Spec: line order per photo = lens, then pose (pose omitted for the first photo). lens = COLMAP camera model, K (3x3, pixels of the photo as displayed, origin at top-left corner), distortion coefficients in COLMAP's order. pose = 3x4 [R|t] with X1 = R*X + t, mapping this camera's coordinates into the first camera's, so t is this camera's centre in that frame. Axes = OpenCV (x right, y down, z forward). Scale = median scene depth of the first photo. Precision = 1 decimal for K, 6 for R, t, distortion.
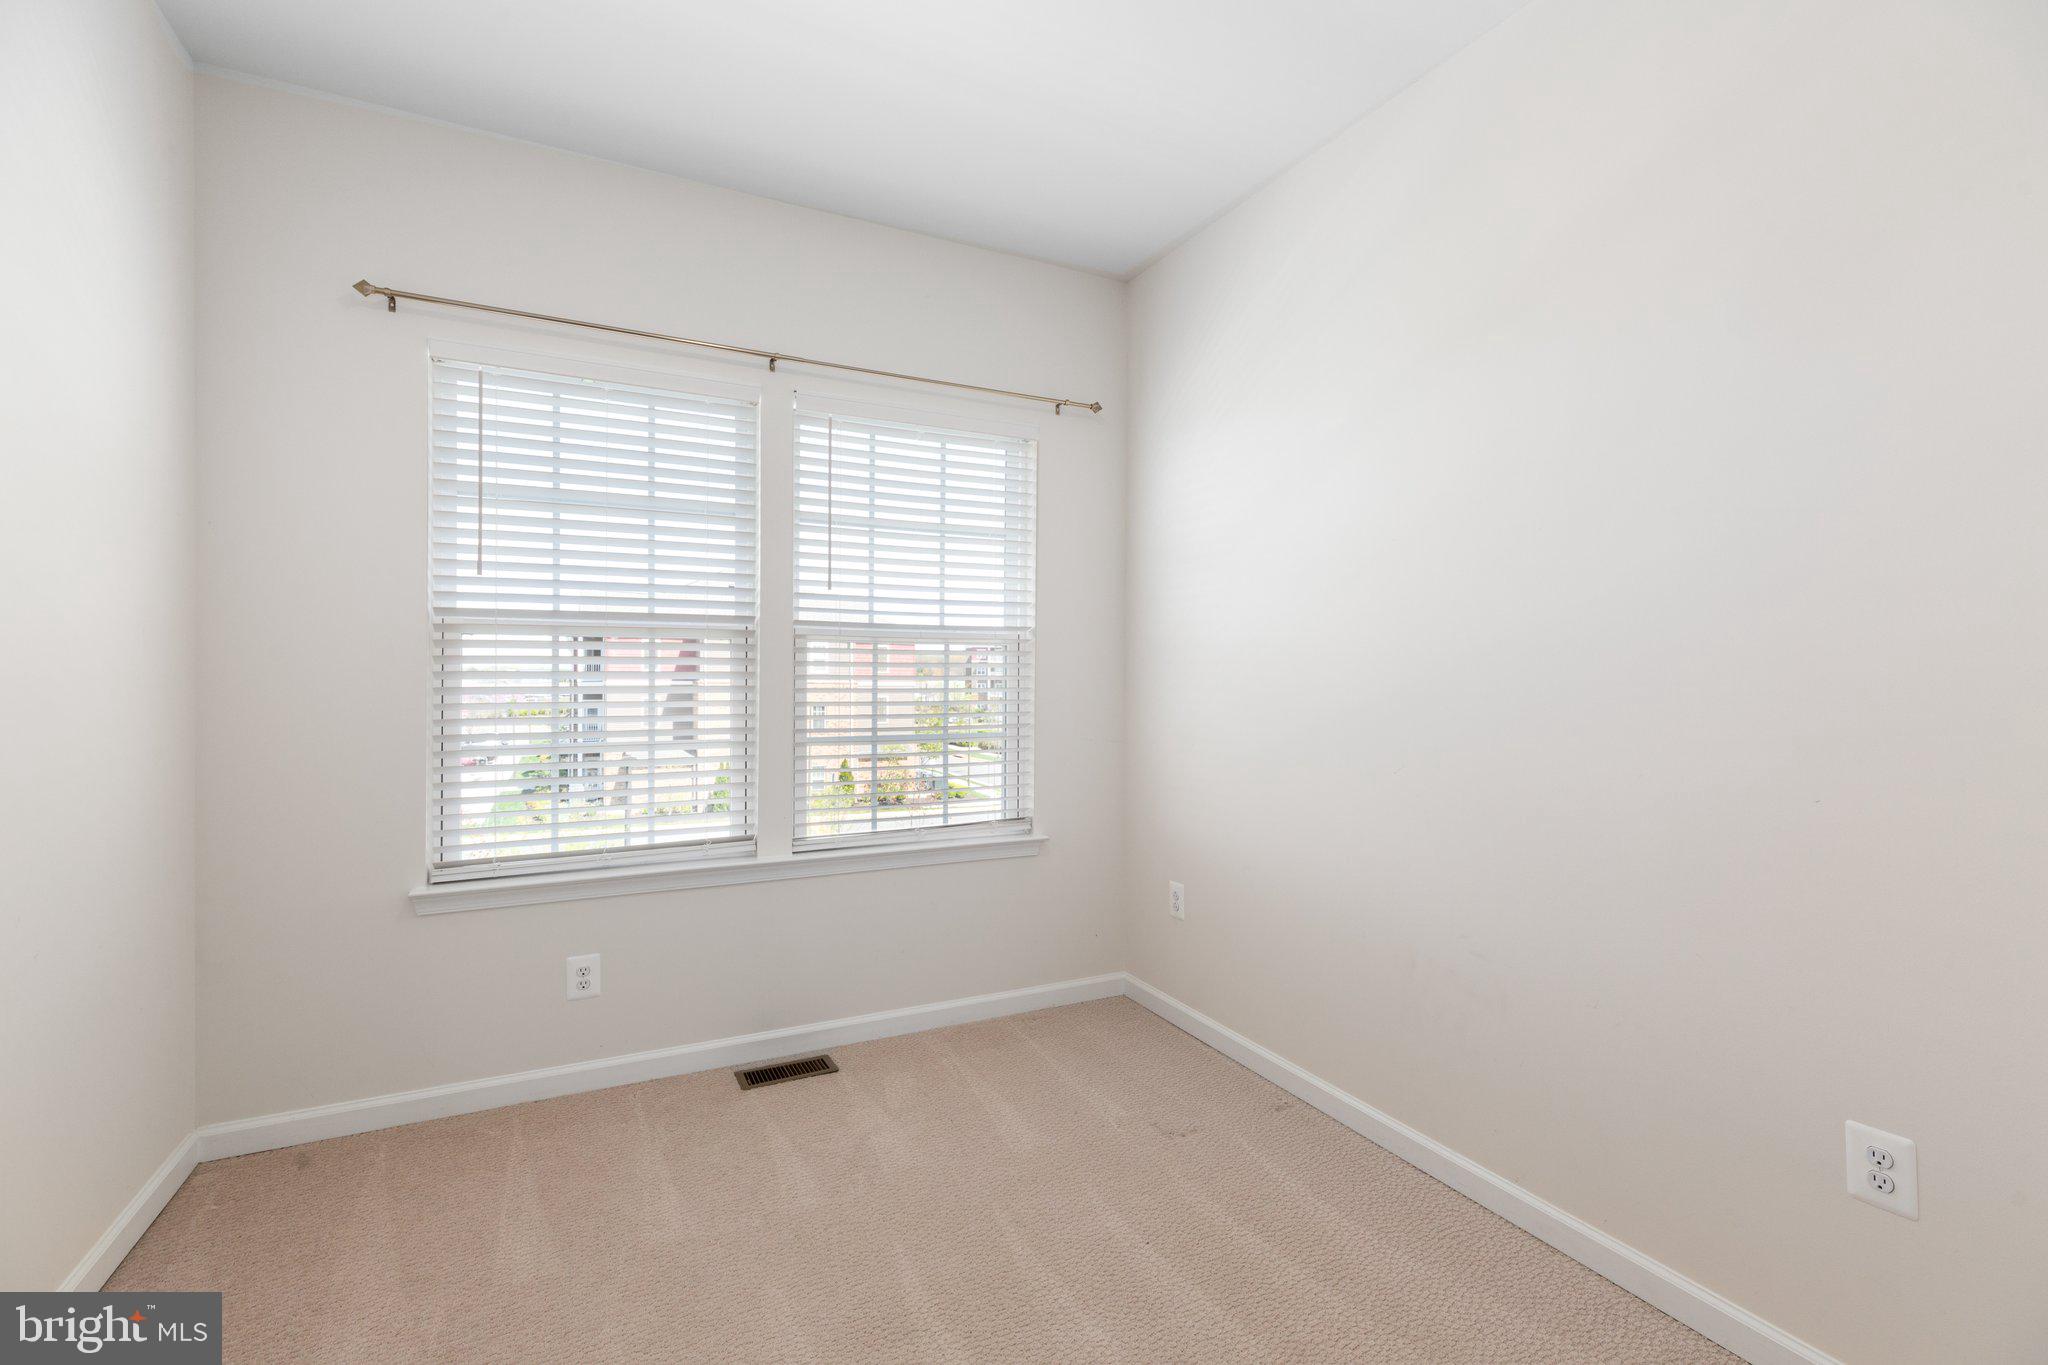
lens RADIAL K [[820.5, 0, 1024.0], [0, 820.5, 682.5], [0, 0, 1]] dist [-0.000574, -0.000065]
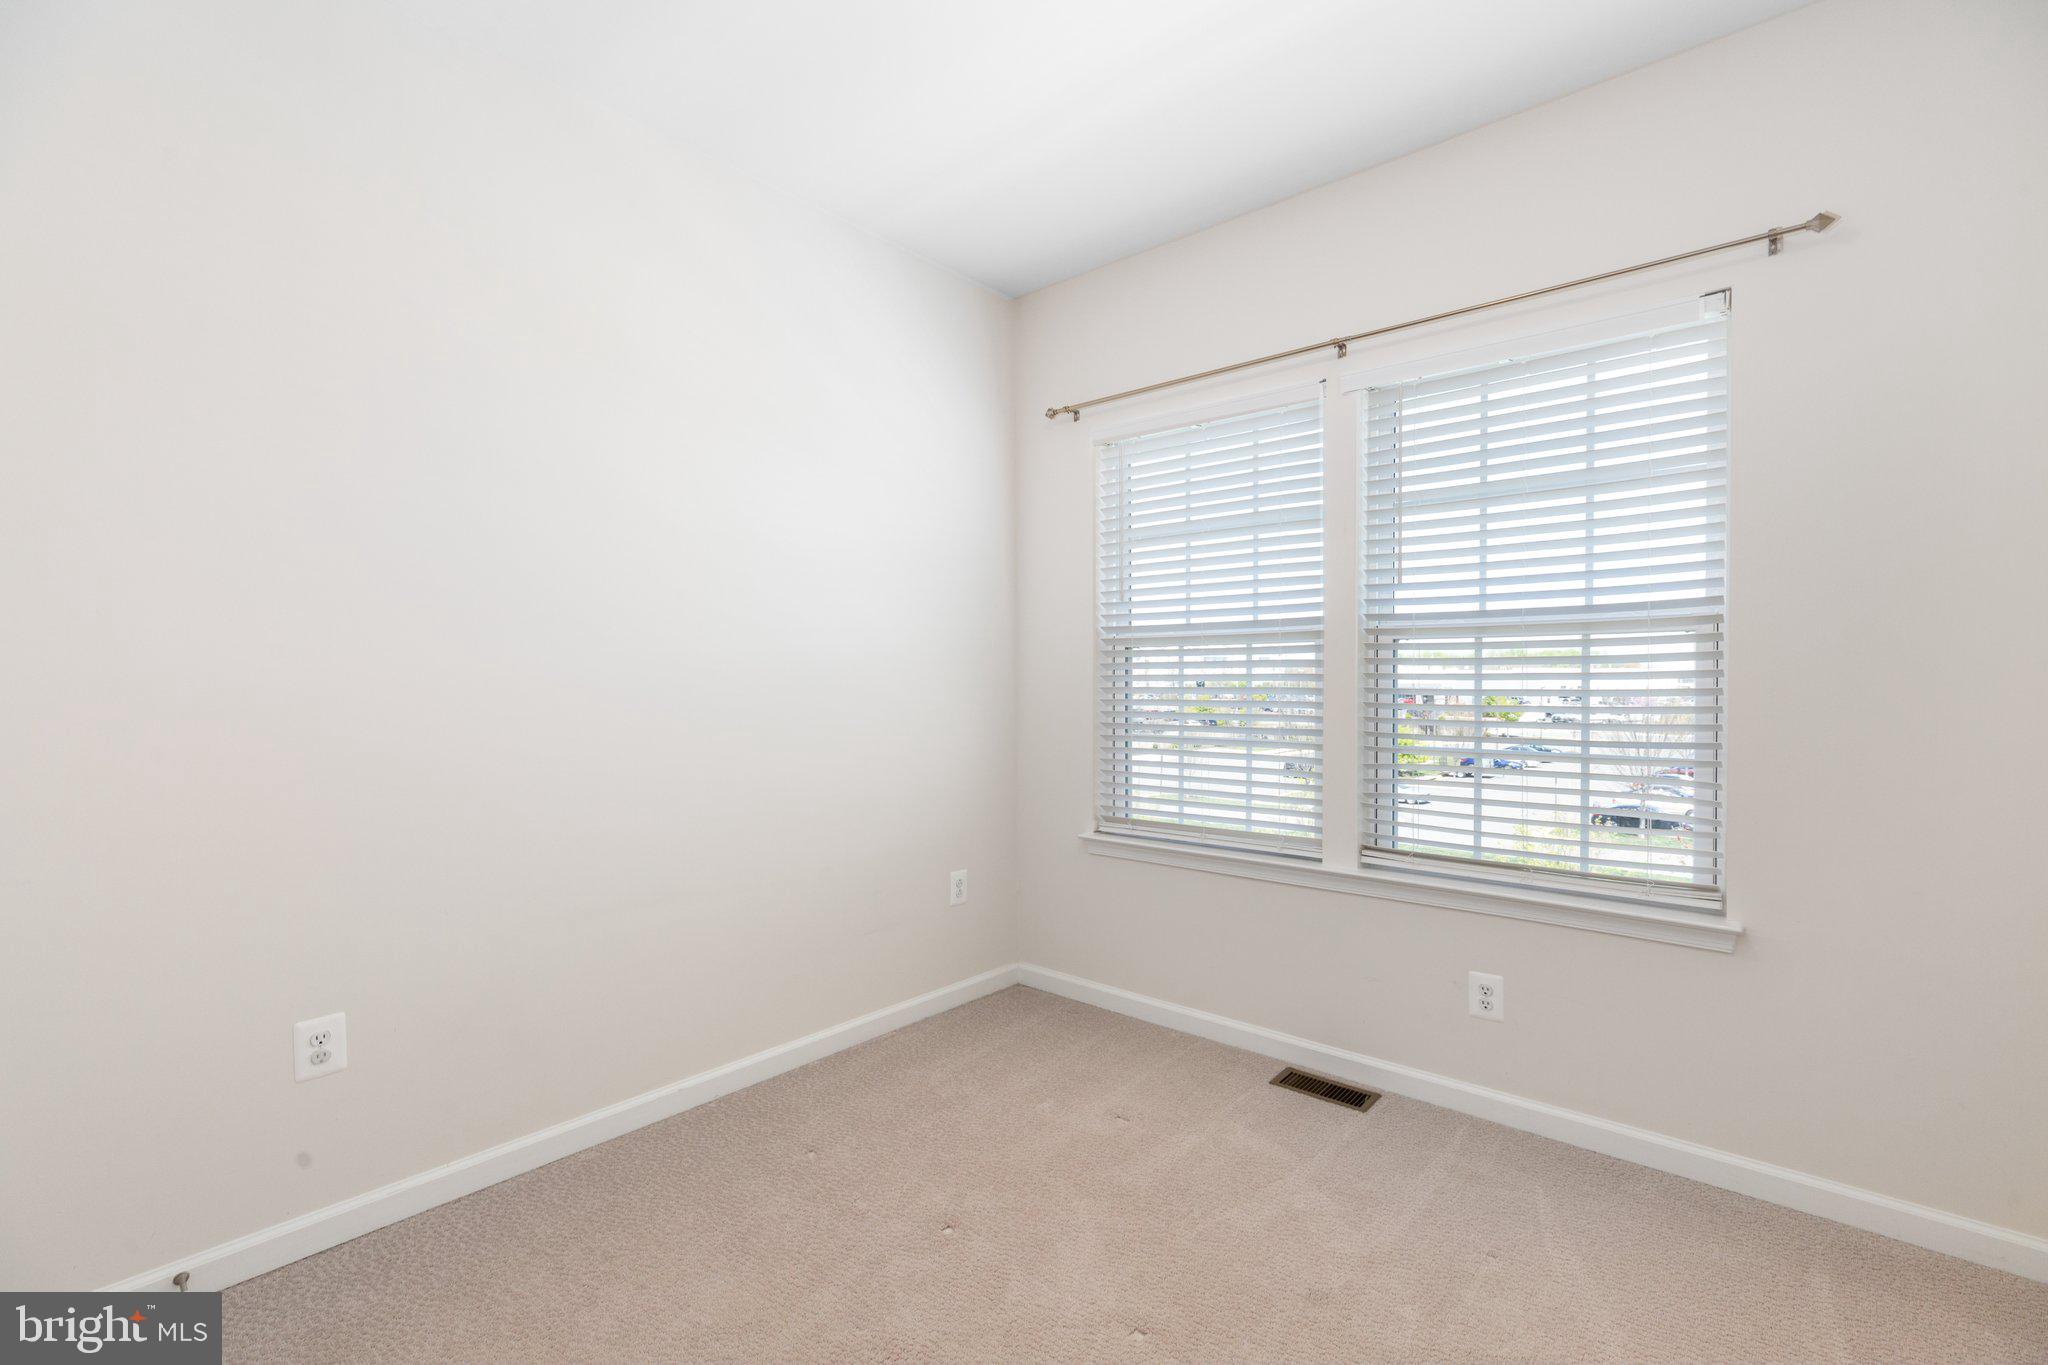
lens RADIAL K [[905.7, 0, 1029.5], [0, 905.7, 683.4], [0, 0, 1]] dist [0.001610, 0.000335]
pose [[0.414711, -0.000411, -0.909953, 0.446548], [-0.001404, 0.999998, -0.001091, 0.000710], [0.909952, 0.001730, 0.414709, 0.204775]]
